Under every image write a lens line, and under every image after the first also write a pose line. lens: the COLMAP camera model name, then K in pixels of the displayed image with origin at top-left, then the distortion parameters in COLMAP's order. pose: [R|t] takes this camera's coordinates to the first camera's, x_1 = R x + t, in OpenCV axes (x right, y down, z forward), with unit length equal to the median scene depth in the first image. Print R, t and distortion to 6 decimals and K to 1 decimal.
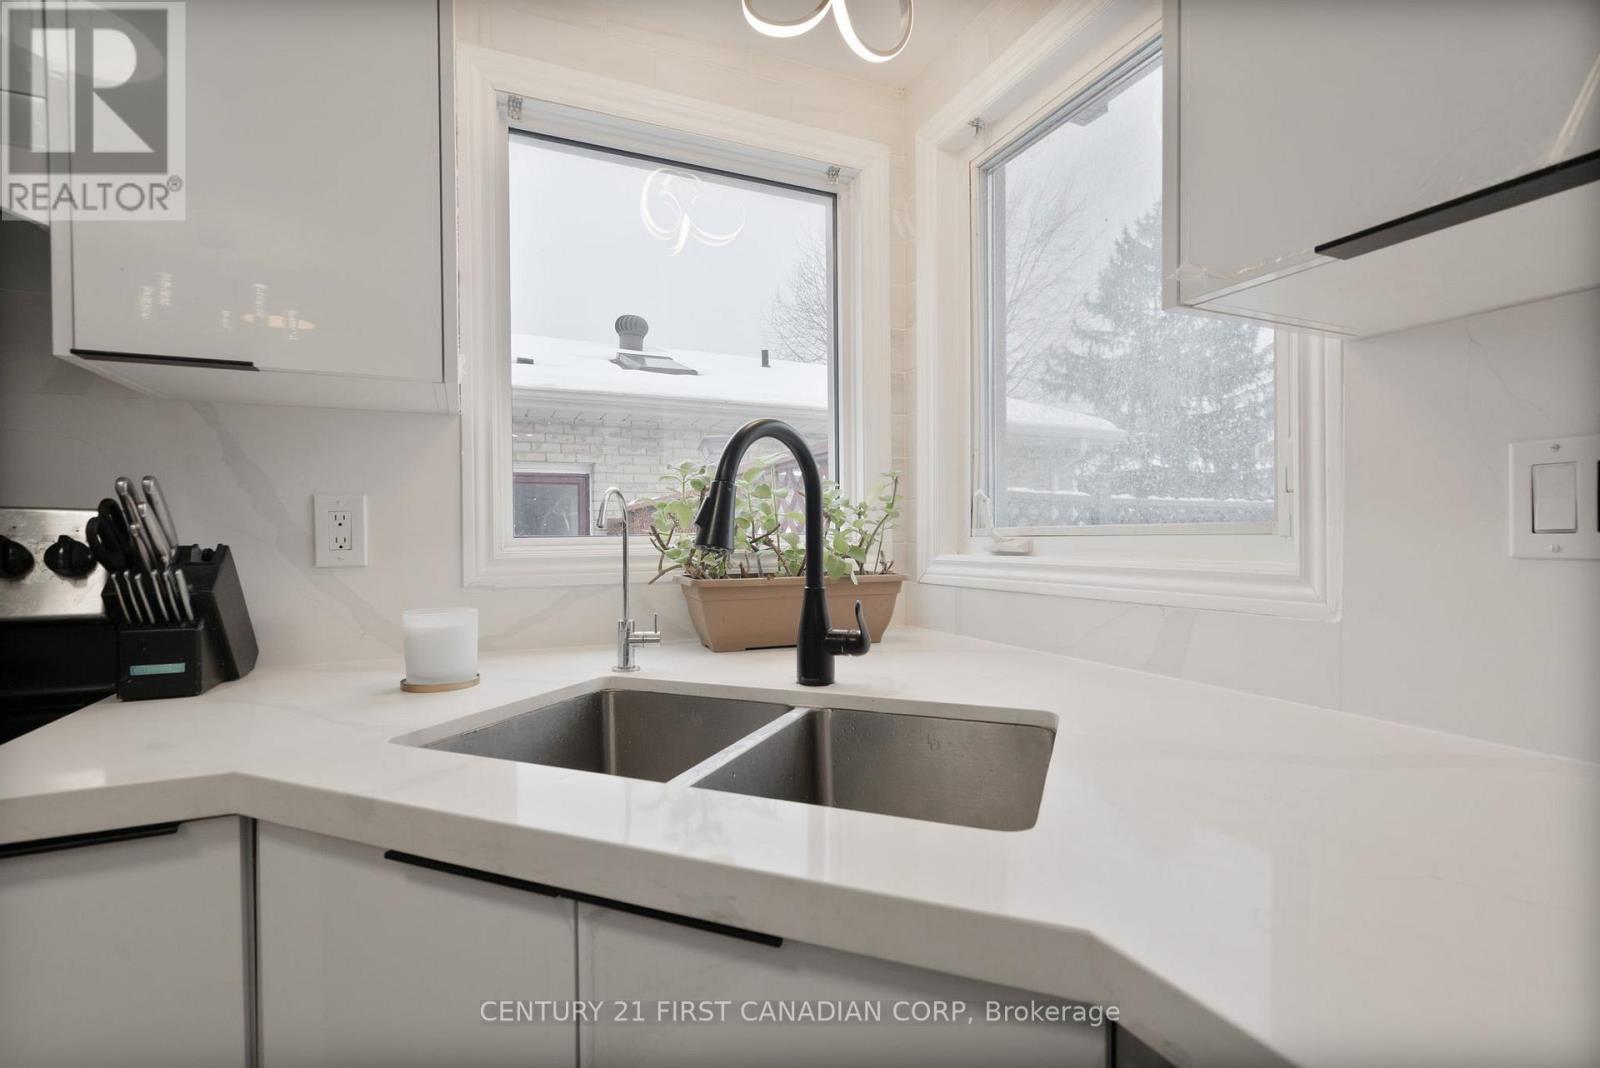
lens RADIAL K [[735.4, 0, 795.3], [0, 735.4, 540.8], [0, 0, 1]] dist [-0.000798, 0.000410]
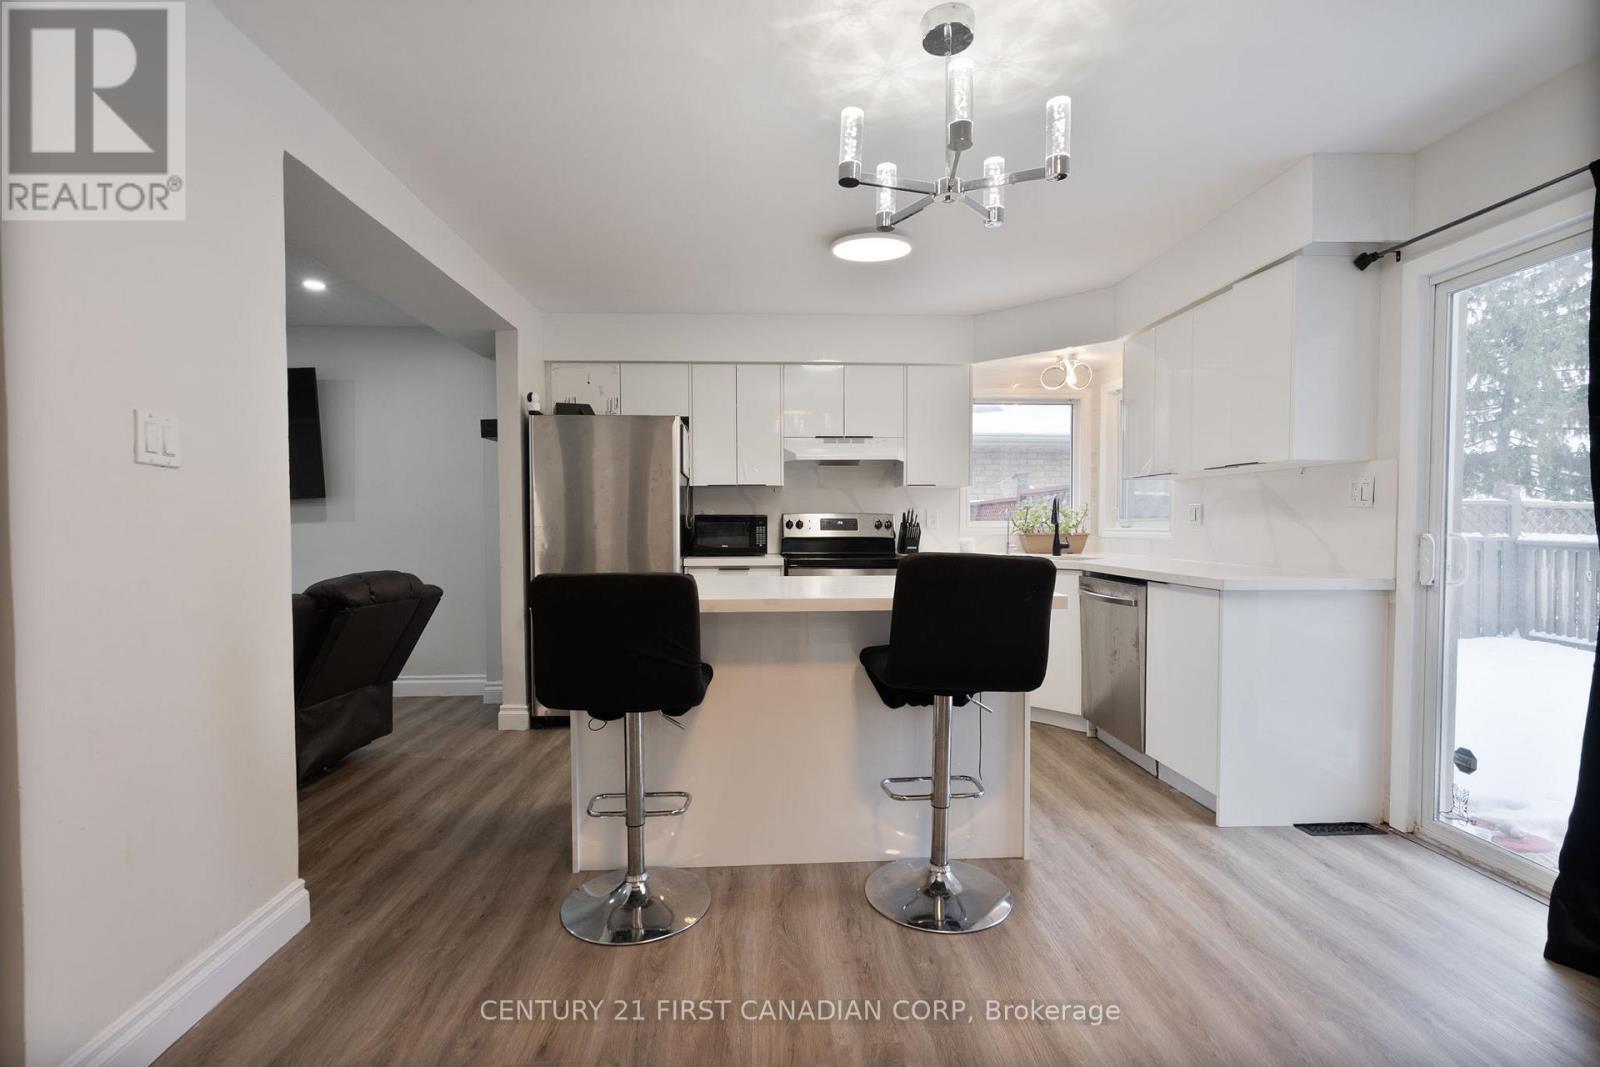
lens RADIAL K [[735.4, 0, 795.3], [0, 735.4, 540.3], [0, 0, 1]] dist [-0.000798, 0.000410]
pose [[0.933106, 0.018414, -0.359129, 0.136297], [-0.012117, 0.999731, 0.019779, 0.036949], [0.359397, -0.014105, 0.933078, -3.539247]]
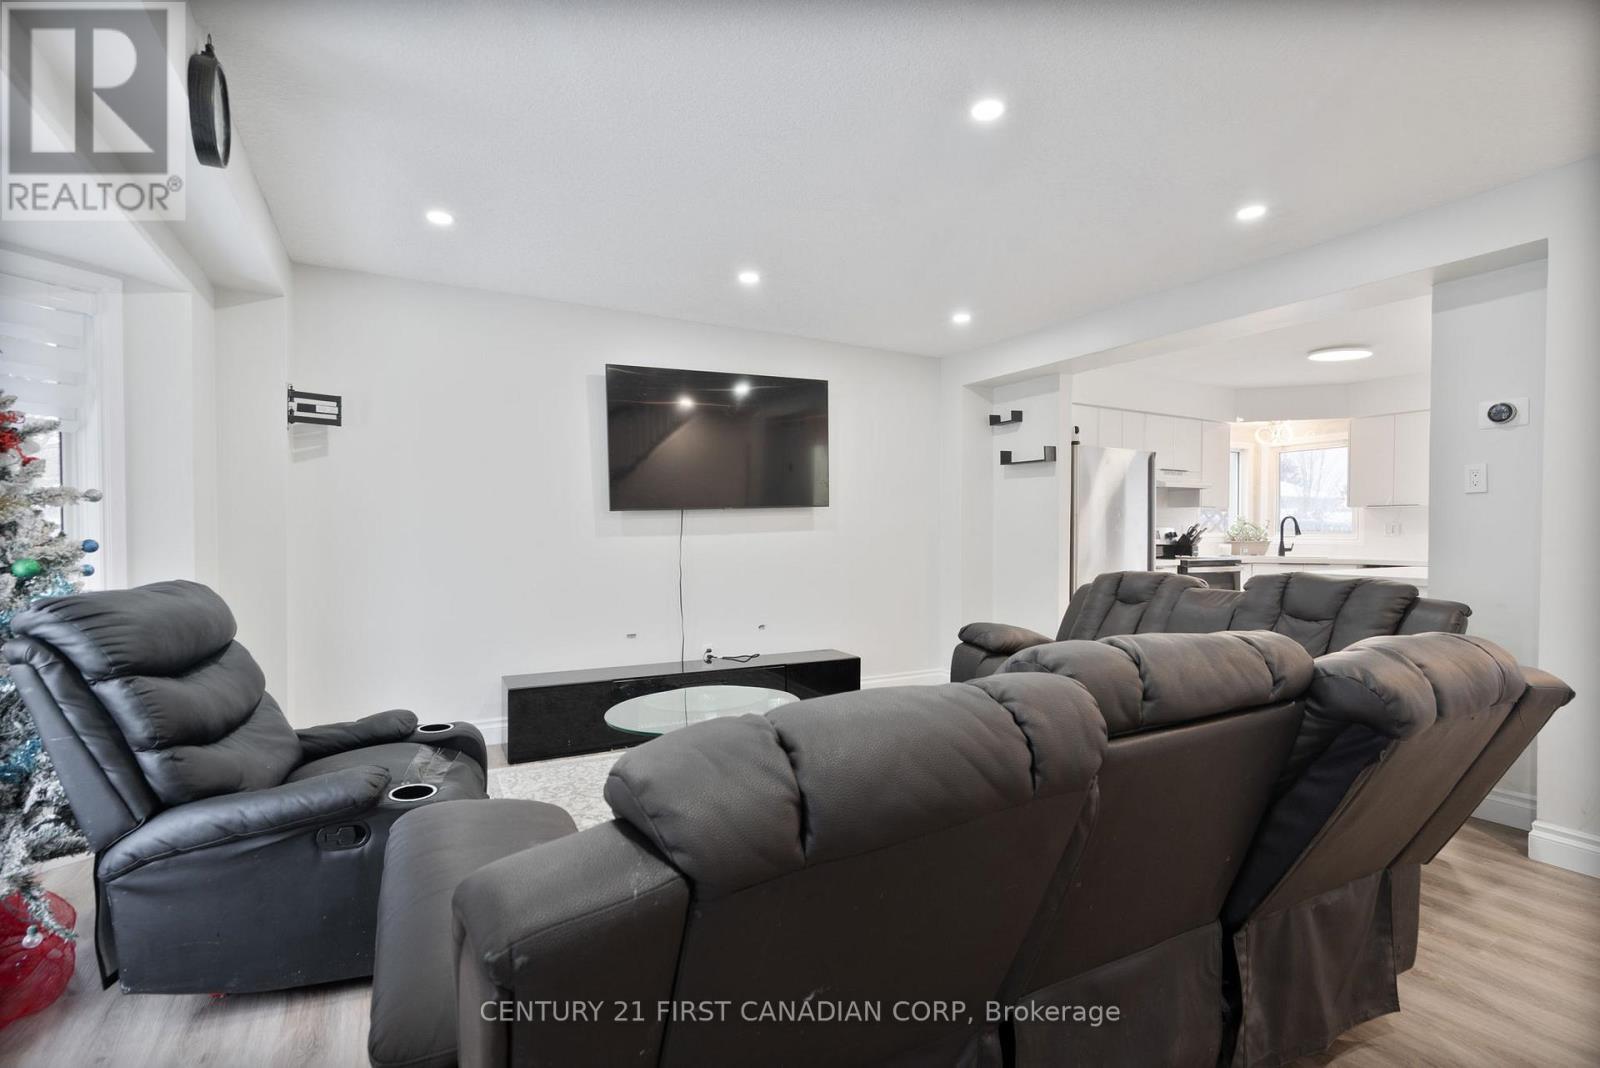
lens RADIAL K [[735.4, 0, 795.3], [0, 735.4, 540.8], [0, 0, 1]] dist [-0.000798, 0.000410]
pose [[0.995793, 0.013031, 0.090698, -4.763435], [-0.012713, 0.999911, -0.004077, 0.139367], [-0.090743, 0.002907, 0.995870, -4.995158]]
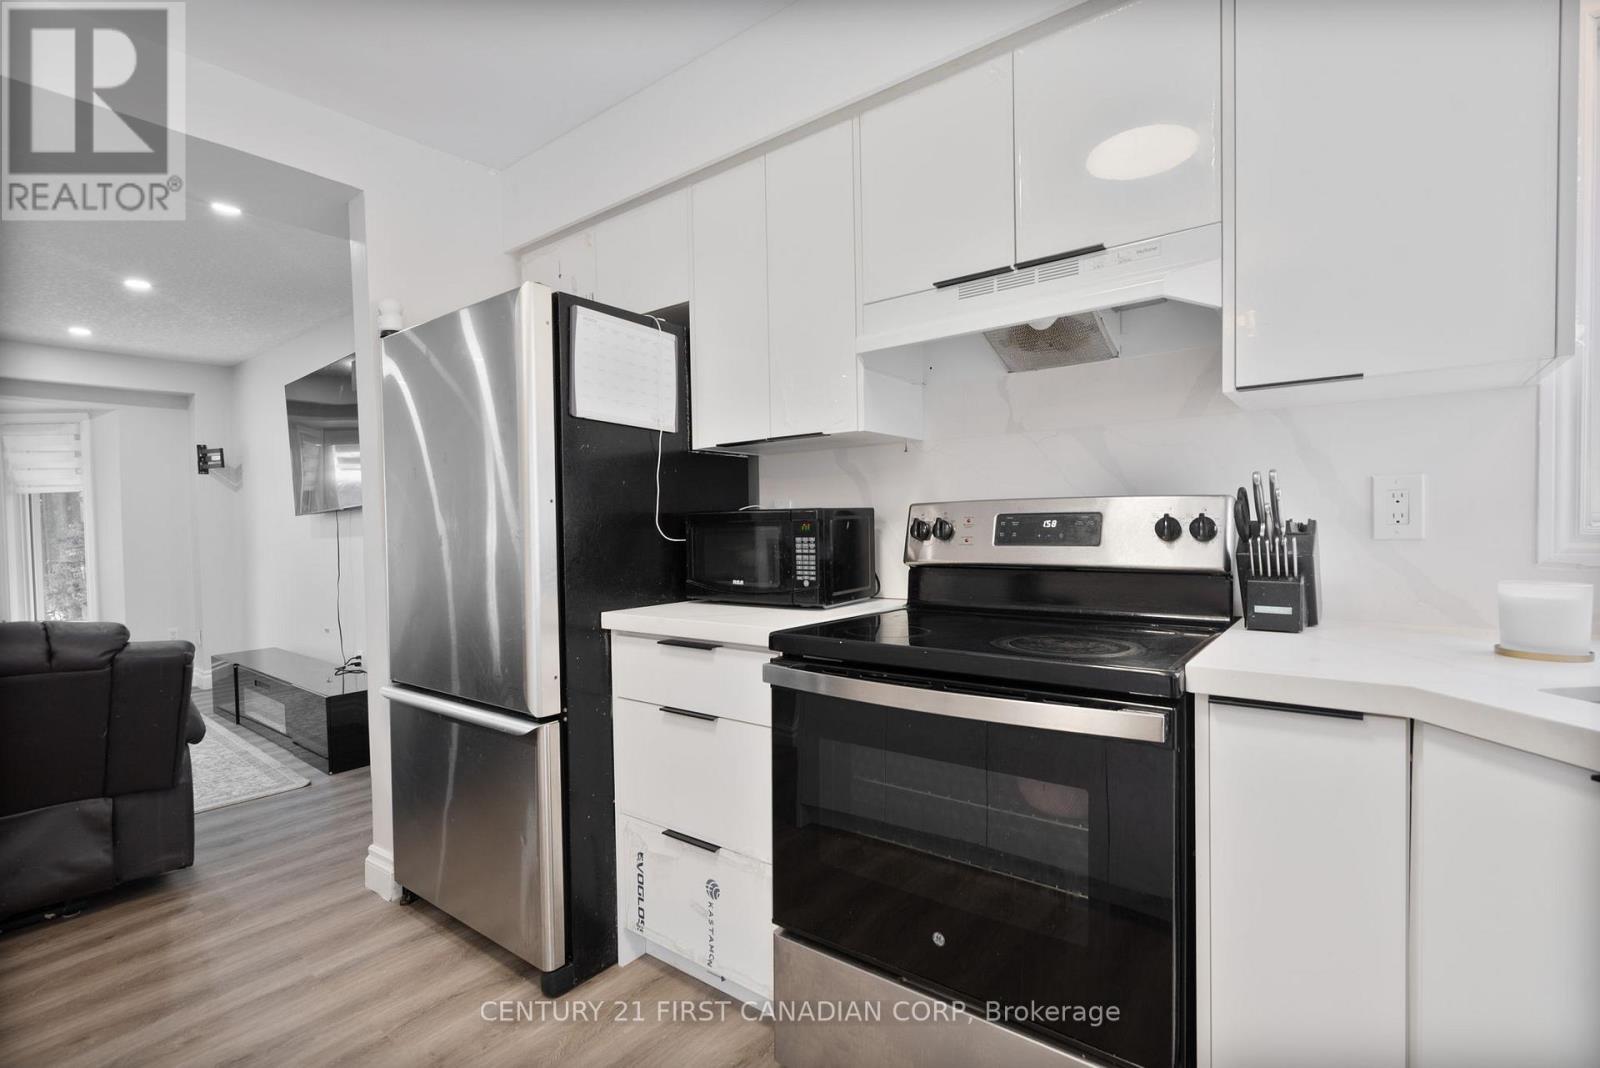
lens RADIAL K [[748.6, 0, 798.7], [0, 748.6, 538.7], [0, 0, 1]] dist [0.001713, 0.000753]
pose [[0.470109, 0.021992, -0.882334, -0.047173], [0.003477, 0.999636, 0.026768, 0.000772], [0.882601, -0.015651, 0.469862, -0.416324]]
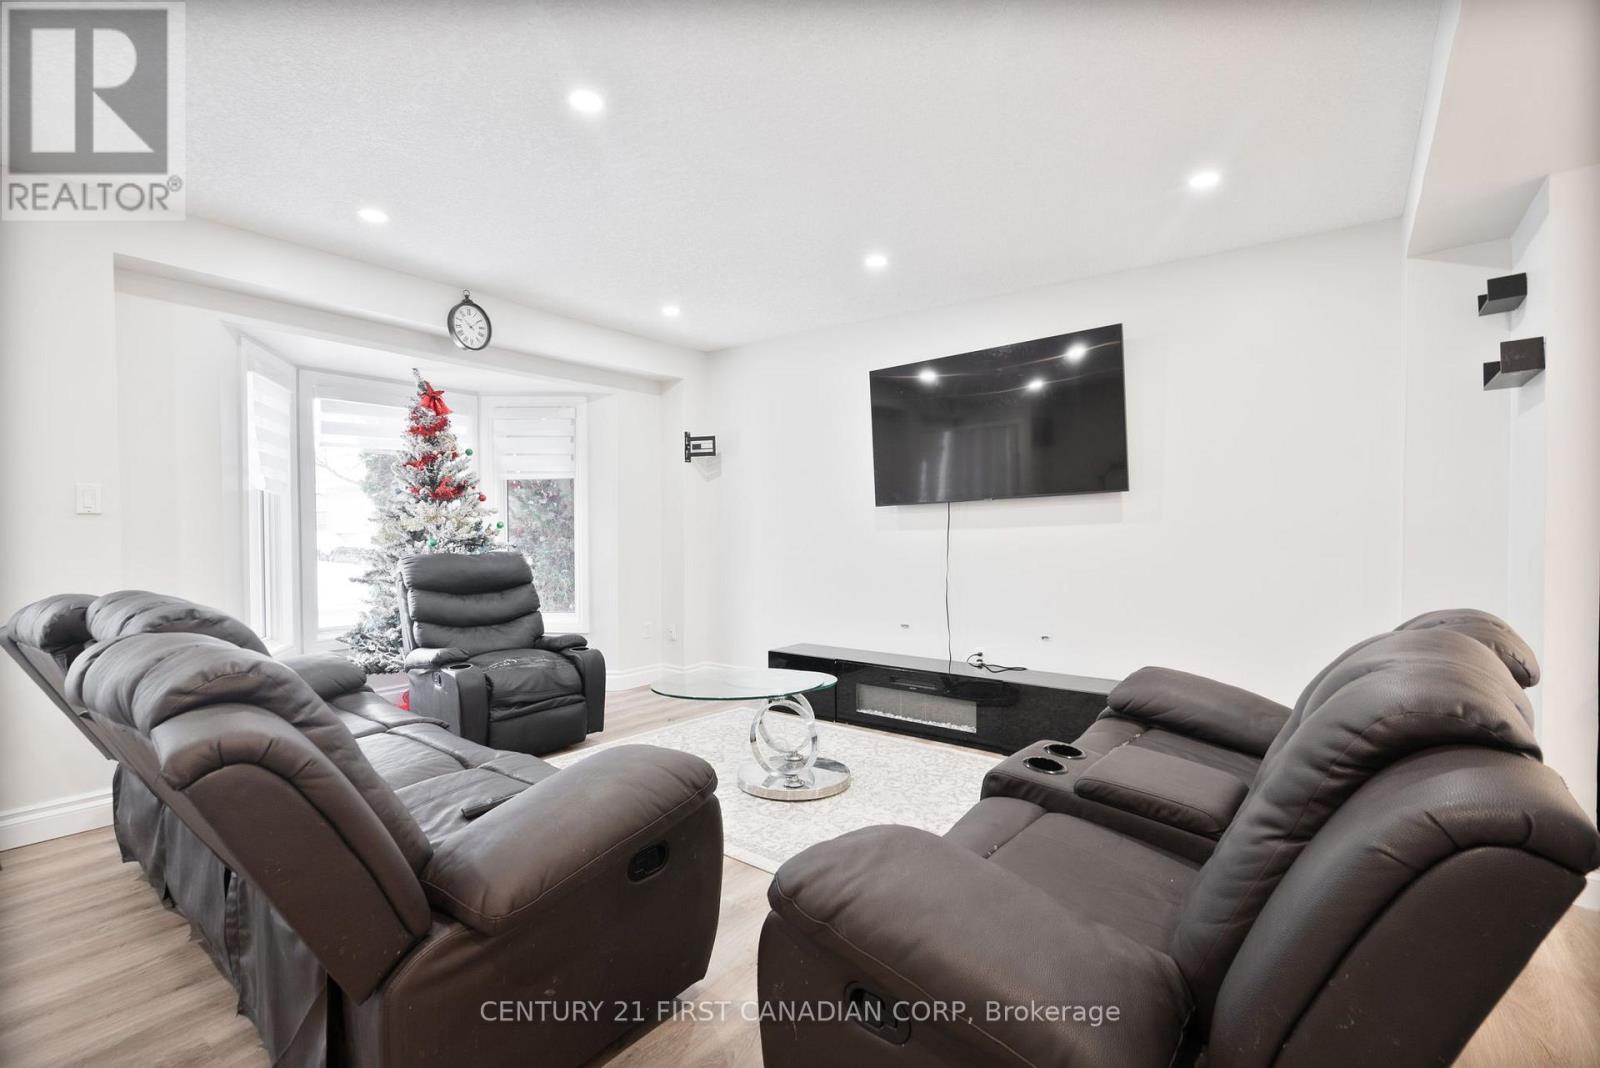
lens RADIAL K [[735.4, 0, 795.3], [0, 735.4, 540.8], [0, 0, 1]] dist [-0.000798, 0.000410]
pose [[0.487969, 0.031097, -0.872307, -1.885657], [-0.016624, 0.999515, 0.026333, 0.068791], [0.872702, 0.001651, 0.488250, -3.446989]]
